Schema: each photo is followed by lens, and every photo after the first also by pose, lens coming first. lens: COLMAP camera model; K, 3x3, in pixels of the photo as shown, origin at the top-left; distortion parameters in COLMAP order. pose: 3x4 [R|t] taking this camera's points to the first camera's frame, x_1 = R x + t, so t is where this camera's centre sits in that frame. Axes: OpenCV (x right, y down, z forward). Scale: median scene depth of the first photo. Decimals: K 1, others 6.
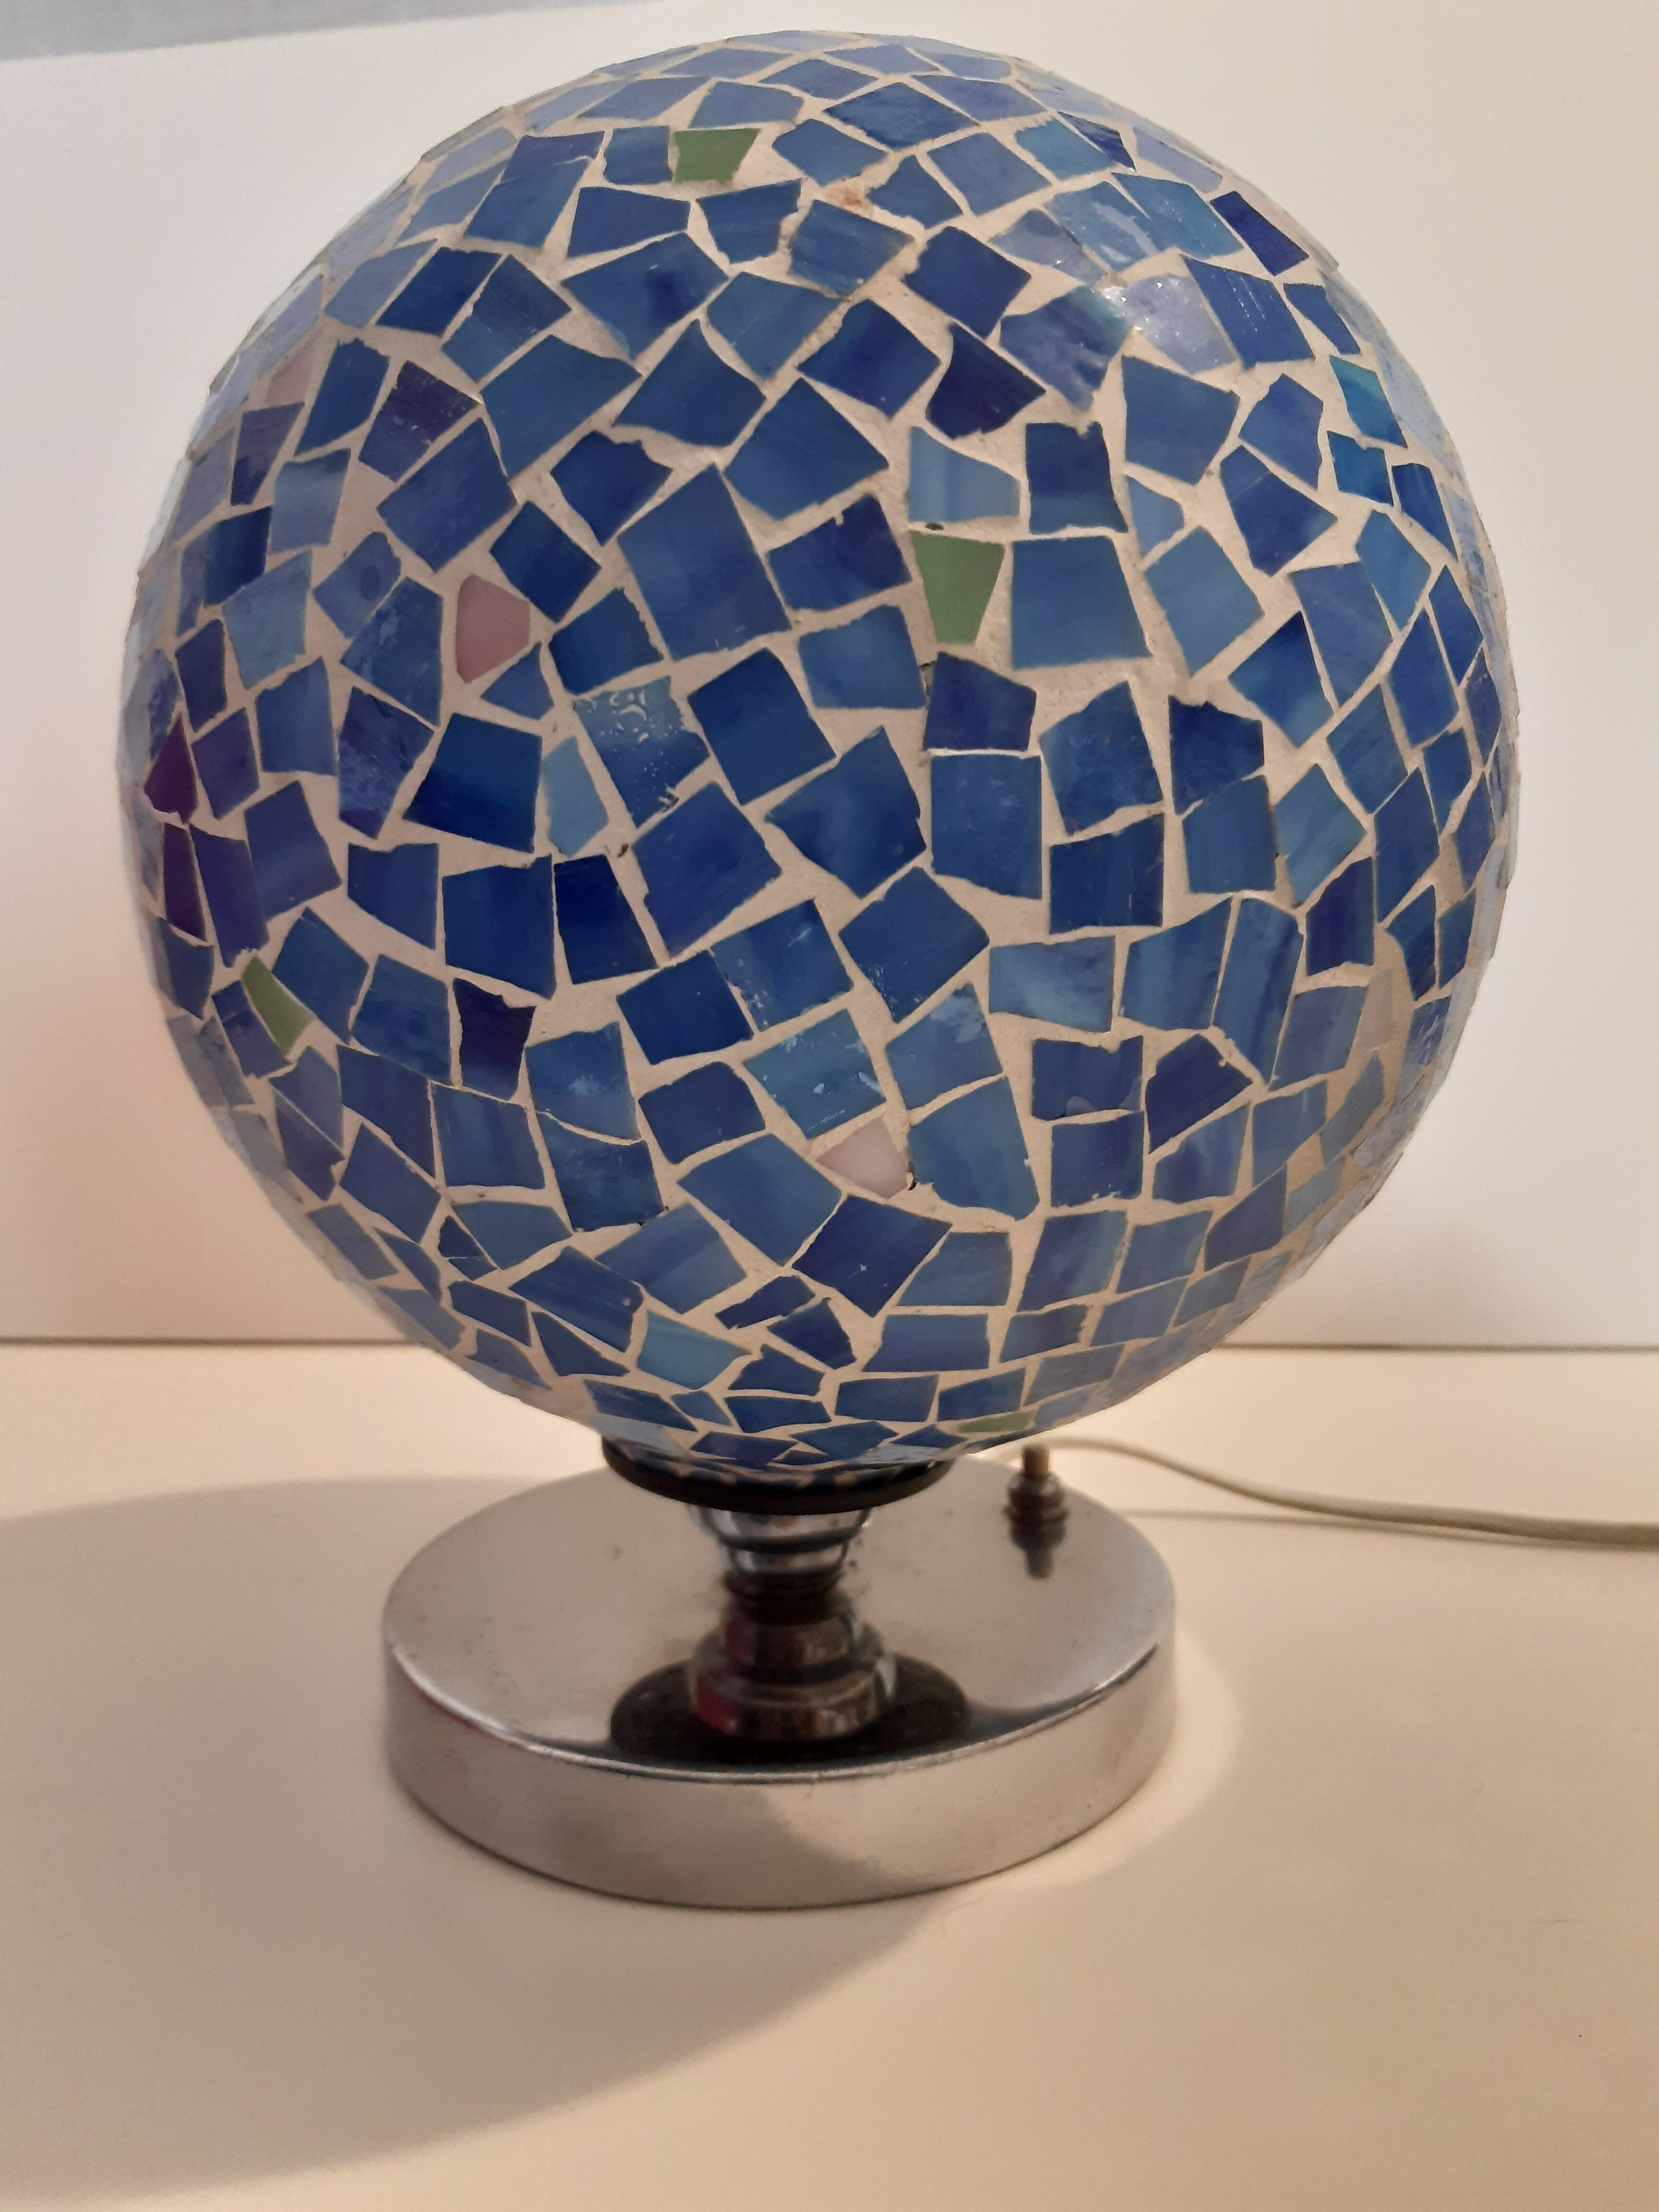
lens RADIAL K [[1643.9, 0, 839.9], [0, 1643.9, 1119.5], [0, 0, 1]] dist [0.011153, -0.081179]
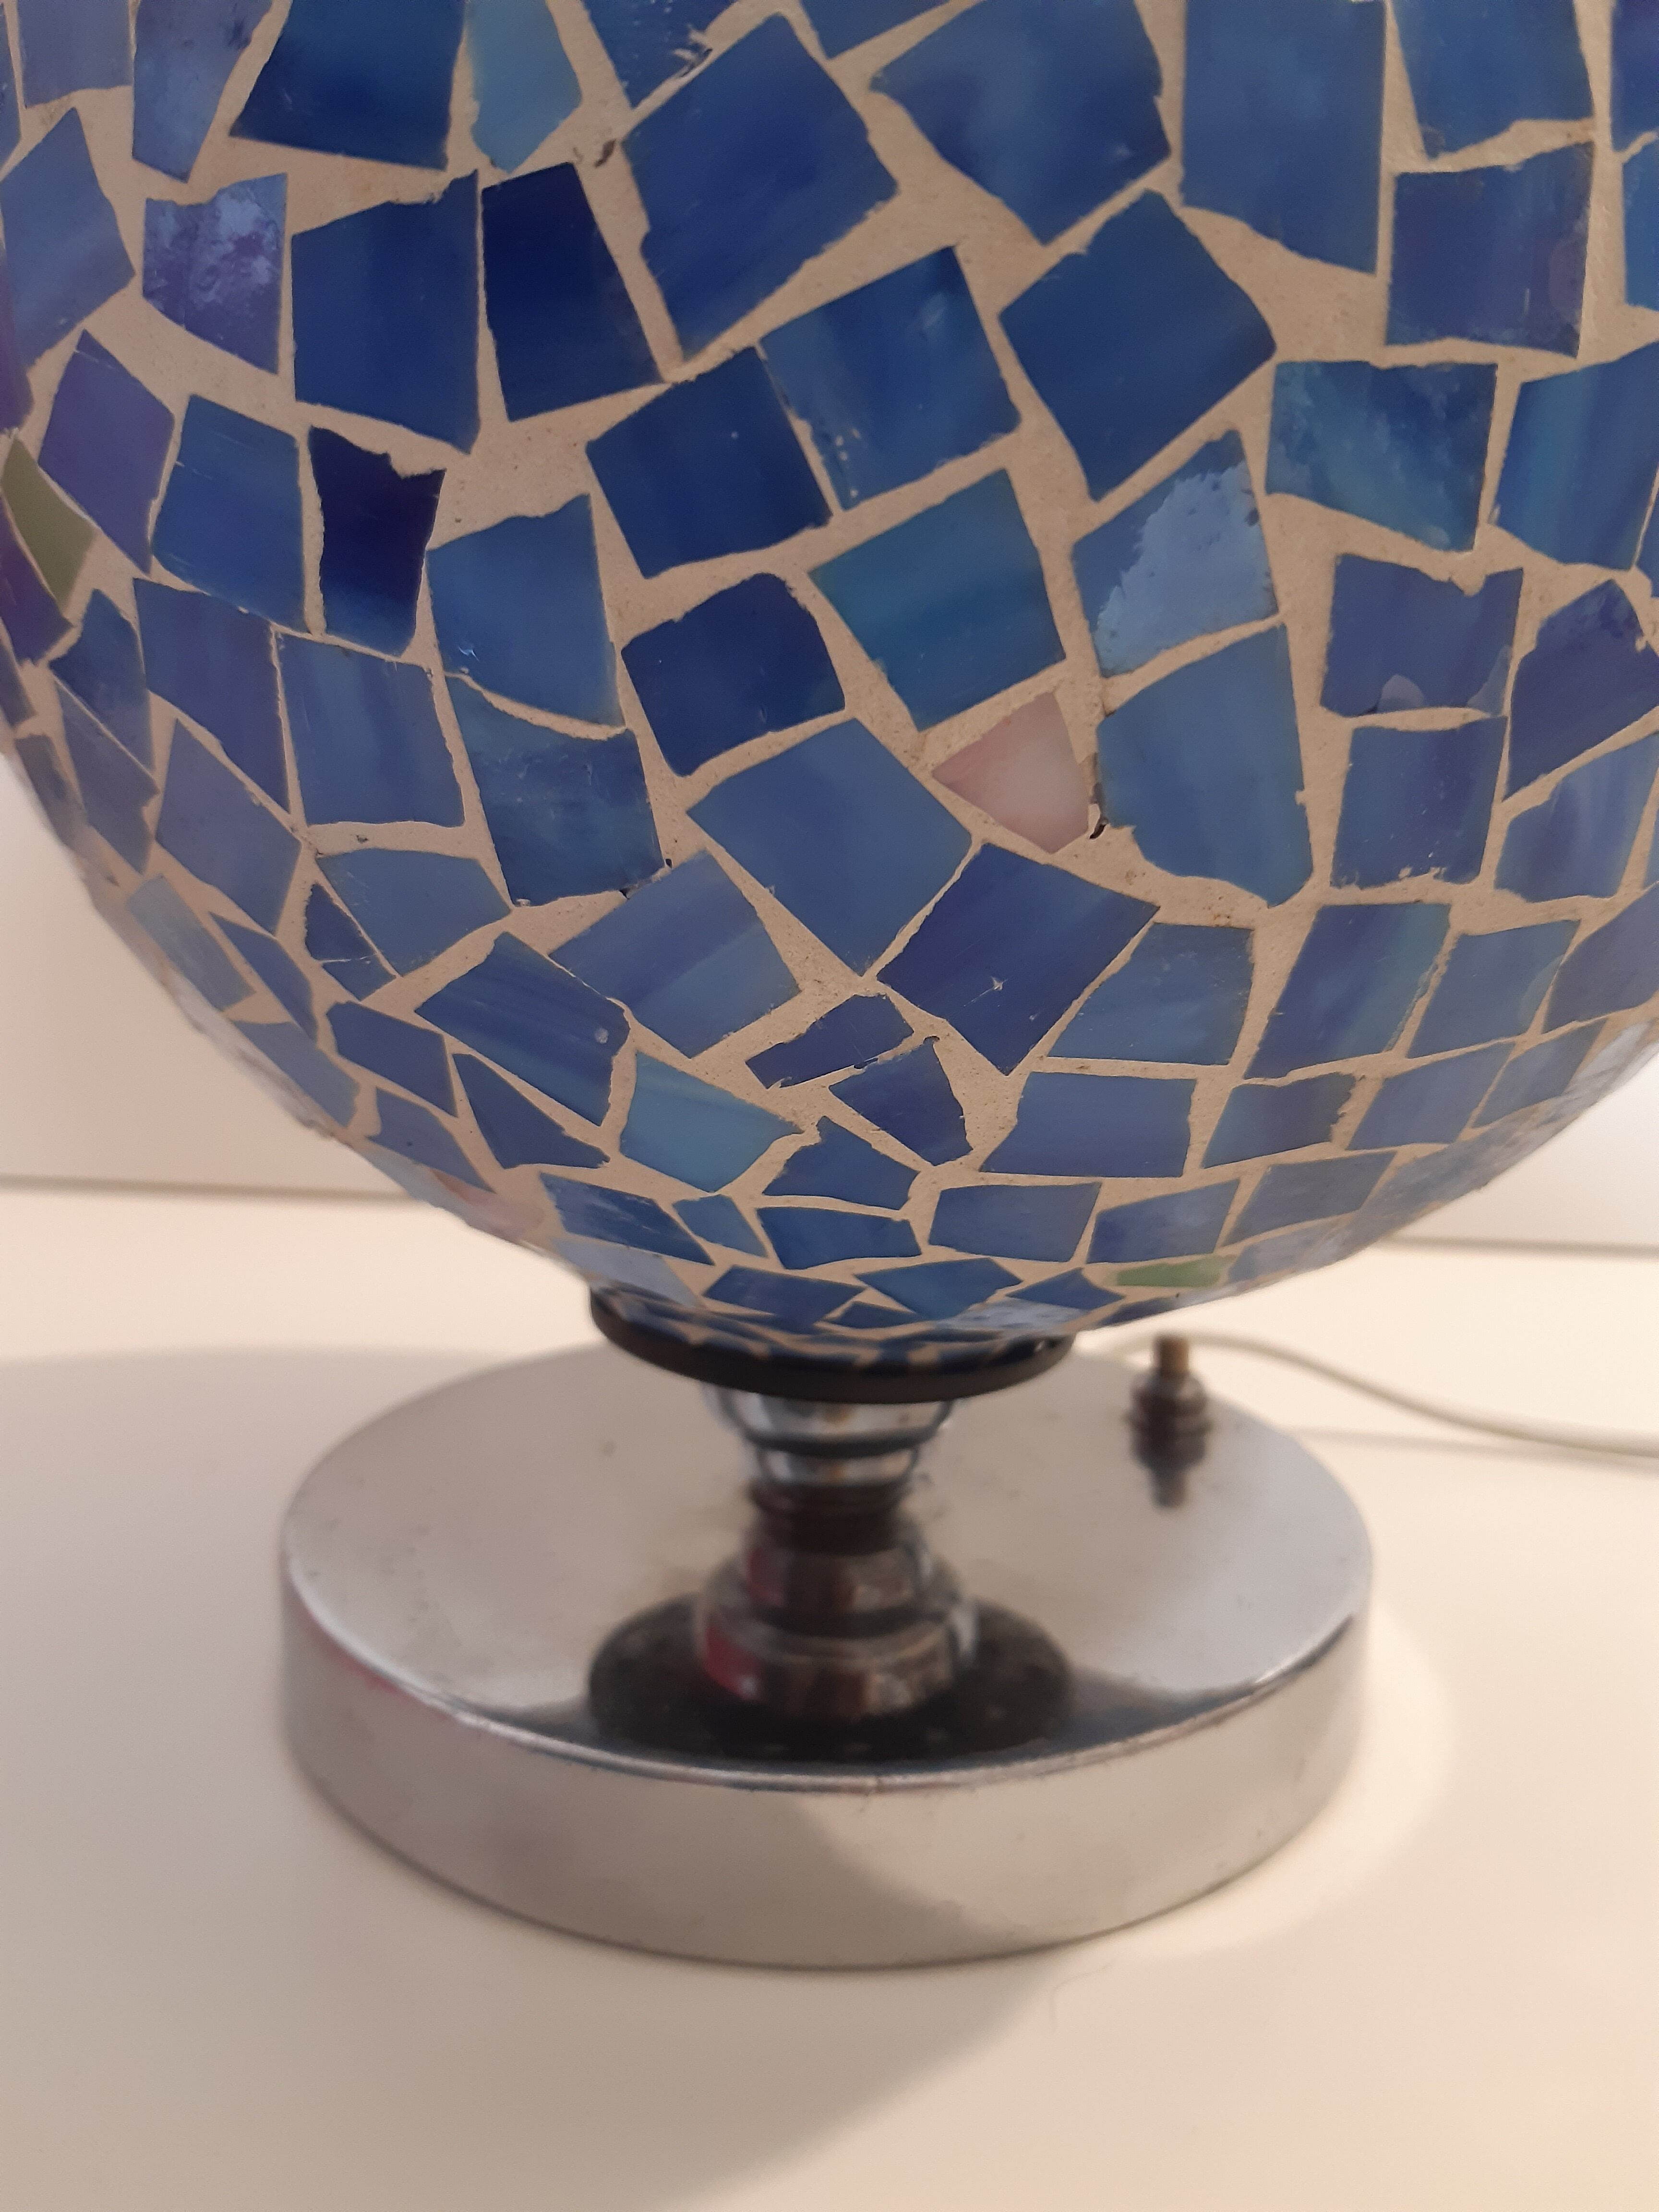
lens RADIAL K [[1643.9, 0, 832.8], [0, 1643.9, 1123.6], [0, 0, 1]] dist [0.011153, -0.081179]
pose [[0.998741, 0.040279, -0.029904, -0.025938], [-0.038669, 0.997867, 0.052587, 0.114008], [0.031958, -0.051365, 0.998168, 0.412849]]
